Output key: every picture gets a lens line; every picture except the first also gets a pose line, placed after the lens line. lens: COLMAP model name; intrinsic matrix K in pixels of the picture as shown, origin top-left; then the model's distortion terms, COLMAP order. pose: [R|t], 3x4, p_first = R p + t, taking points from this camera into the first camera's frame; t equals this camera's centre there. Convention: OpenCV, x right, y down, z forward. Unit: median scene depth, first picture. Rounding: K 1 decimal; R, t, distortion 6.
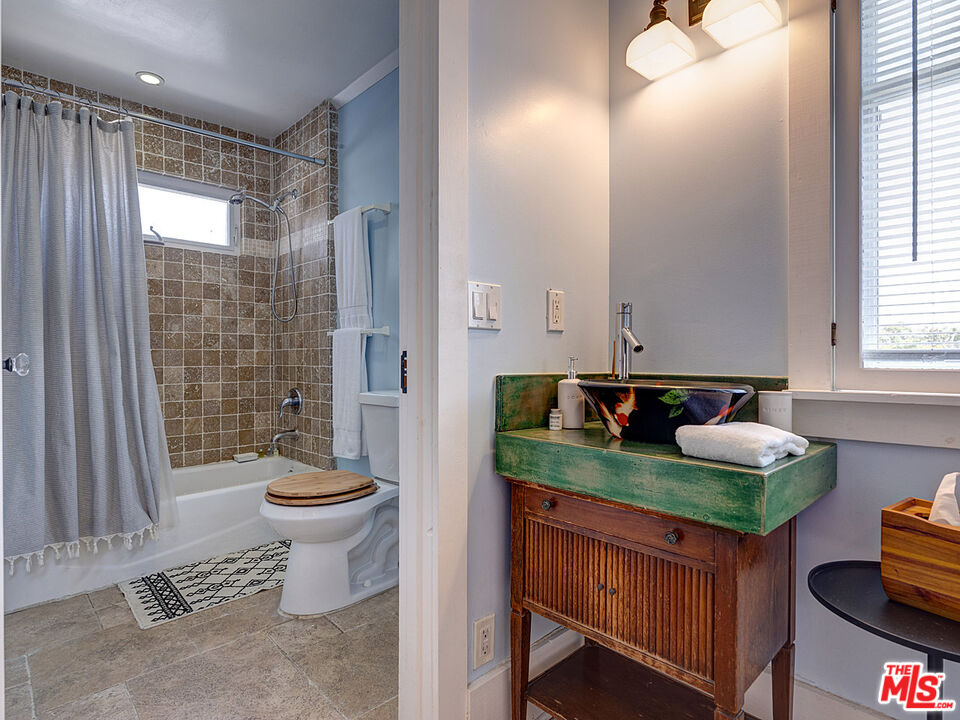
lens RADIAL K [[517.1, 0, 481.1], [0, 517.1, 362.4], [0, 0, 1]] dist [0.001104, -0.003392]
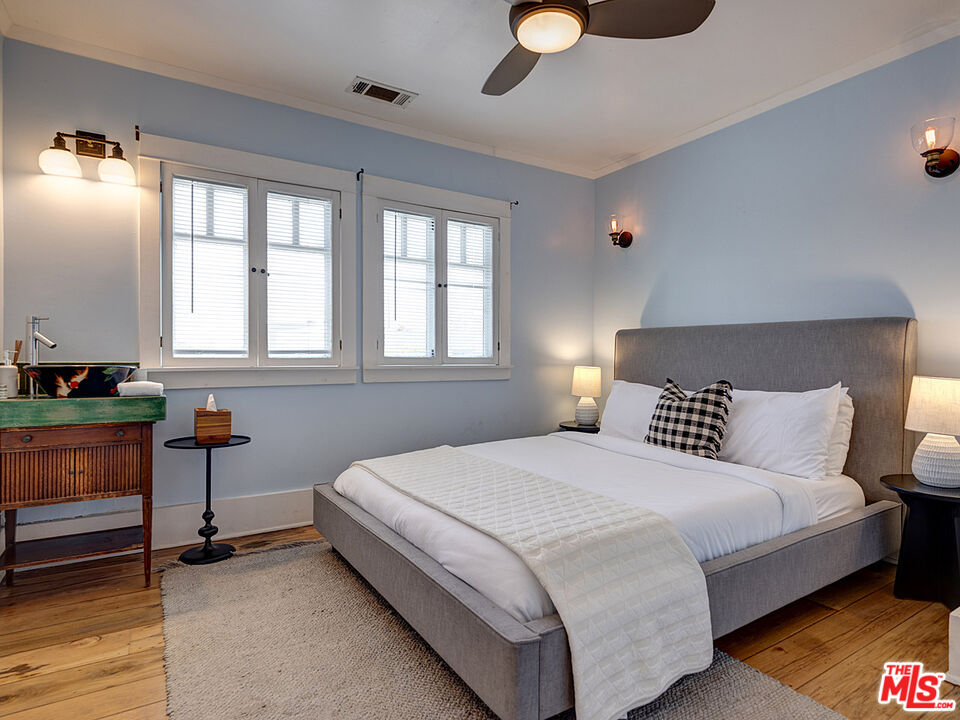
lens RADIAL K [[517.1, 0, 477.8], [0, 517.1, 357.4], [0, 0, 1]] dist [0.001104, -0.003392]
pose [[0.216352, -0.001077, 0.976315, -1.245906], [0.007309, 0.999973, -0.000517, 0.024025], [-0.976288, 0.007248, 0.216355, -0.829748]]
